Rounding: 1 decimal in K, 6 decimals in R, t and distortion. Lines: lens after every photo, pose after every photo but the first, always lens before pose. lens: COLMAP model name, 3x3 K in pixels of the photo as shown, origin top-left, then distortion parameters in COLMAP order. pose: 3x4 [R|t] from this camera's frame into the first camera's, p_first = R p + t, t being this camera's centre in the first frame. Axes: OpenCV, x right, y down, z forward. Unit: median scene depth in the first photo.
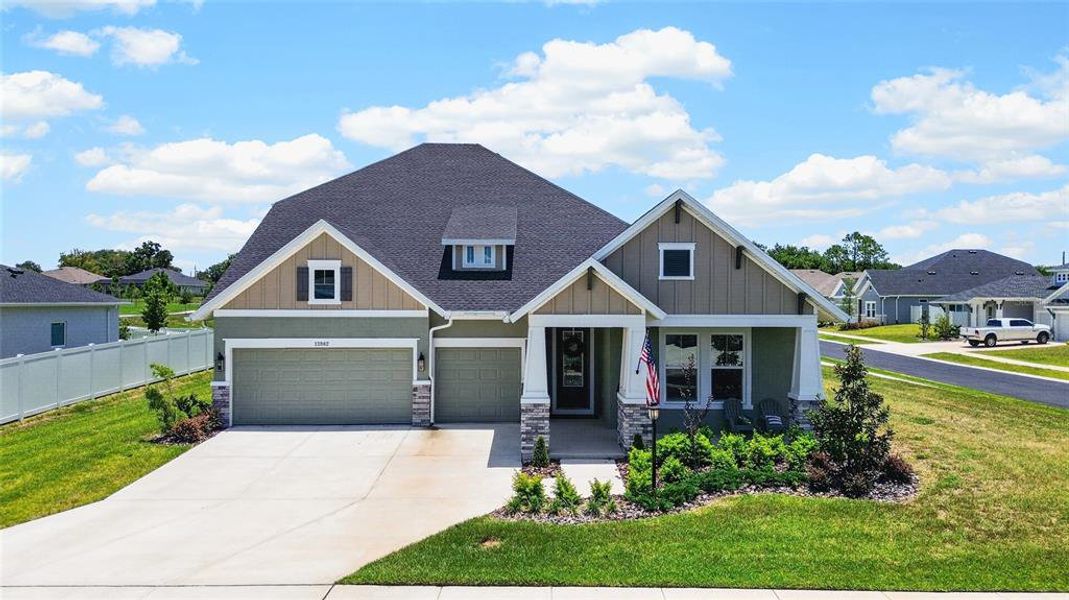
lens RADIAL K [[786.9, 0, 530.2], [0, 786.9, 293.8], [0, 0, 1]] dist [0.039847, -0.013109]
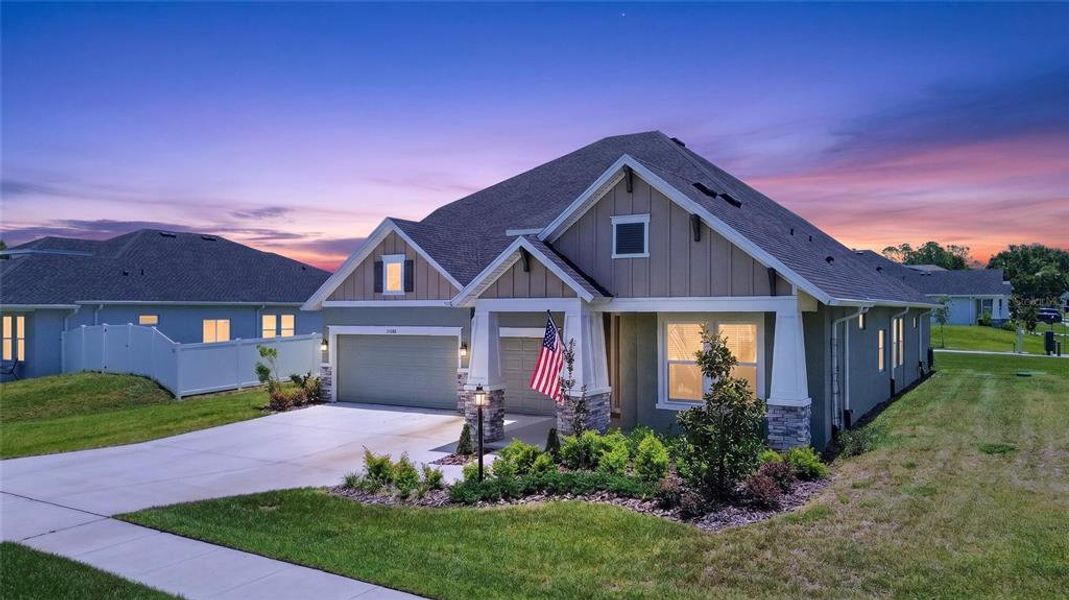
lens RADIAL K [[786.9, 0, 530.1], [0, 786.9, 307.3], [0, 0, 1]] dist [0.039847, -0.013109]
pose [[0.846866, -0.005500, -0.531777, 0.480445], [0.005836, 0.999982, -0.001048, 0.032142], [0.531774, -0.002216, 0.846884, 0.176614]]
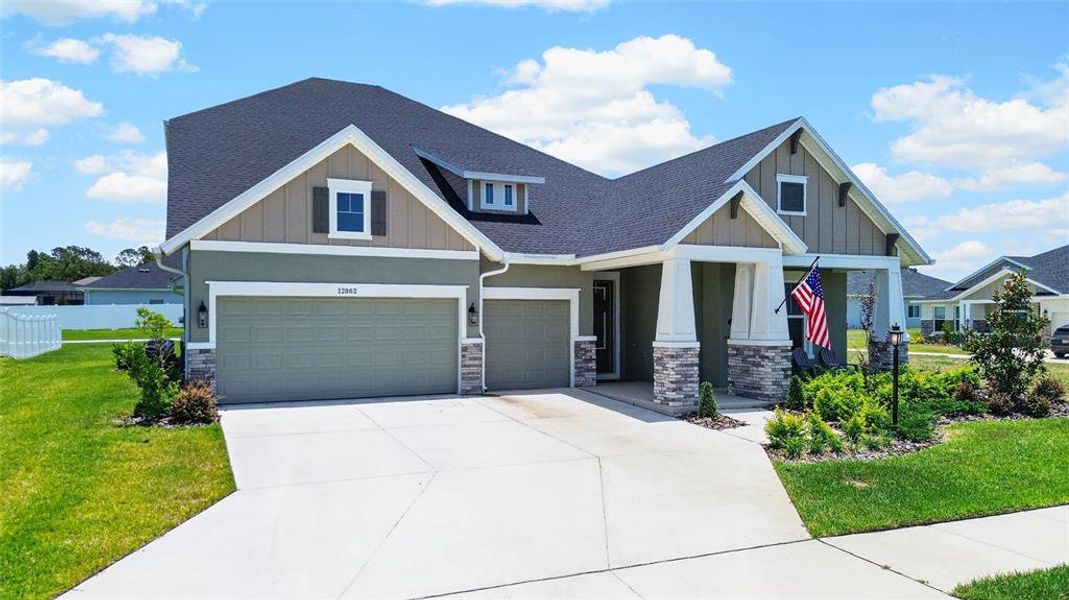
lens RADIAL K [[786.9, 0, 530.8], [0, 786.9, 324.3], [0, 0, 1]] dist [0.039847, -0.013109]
pose [[0.910542, -0.005103, 0.413385, -0.416572], [0.000355, 0.999933, 0.011561, 0.086525], [-0.413417, -0.010380, 0.910483, 0.239945]]
